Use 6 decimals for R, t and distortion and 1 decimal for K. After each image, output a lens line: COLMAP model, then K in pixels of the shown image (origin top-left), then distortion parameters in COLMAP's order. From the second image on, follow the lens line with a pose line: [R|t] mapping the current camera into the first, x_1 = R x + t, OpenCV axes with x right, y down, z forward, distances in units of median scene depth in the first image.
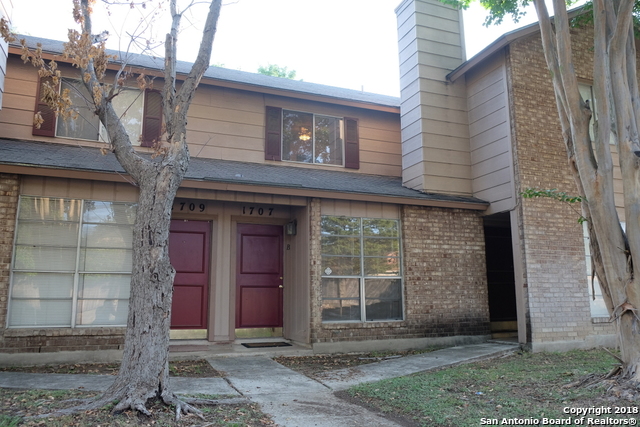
lens RADIAL K [[499.3, 0, 323.3], [0, 499.3, 213.5], [0, 0, 1]] dist [-0.026349, -0.002533]
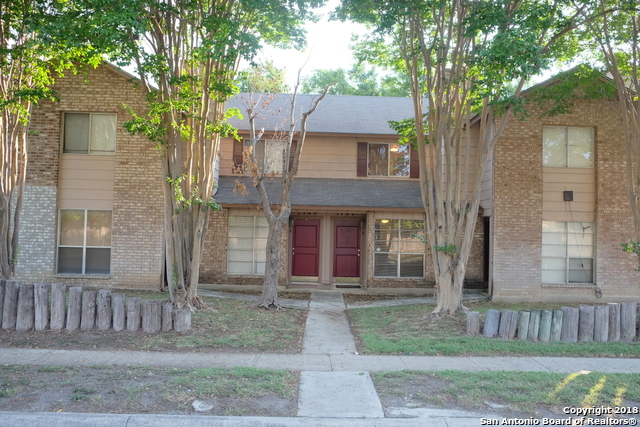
lens RADIAL K [[499.3, 0, 319.0], [0, 499.3, 213.4], [0, 0, 1]] dist [-0.026349, -0.002533]
pose [[0.934019, 0.013790, -0.356958, 0.445109], [0.033726, 0.991387, 0.126547, -0.248514], [0.355628, -0.130236, 0.925509, -0.735014]]
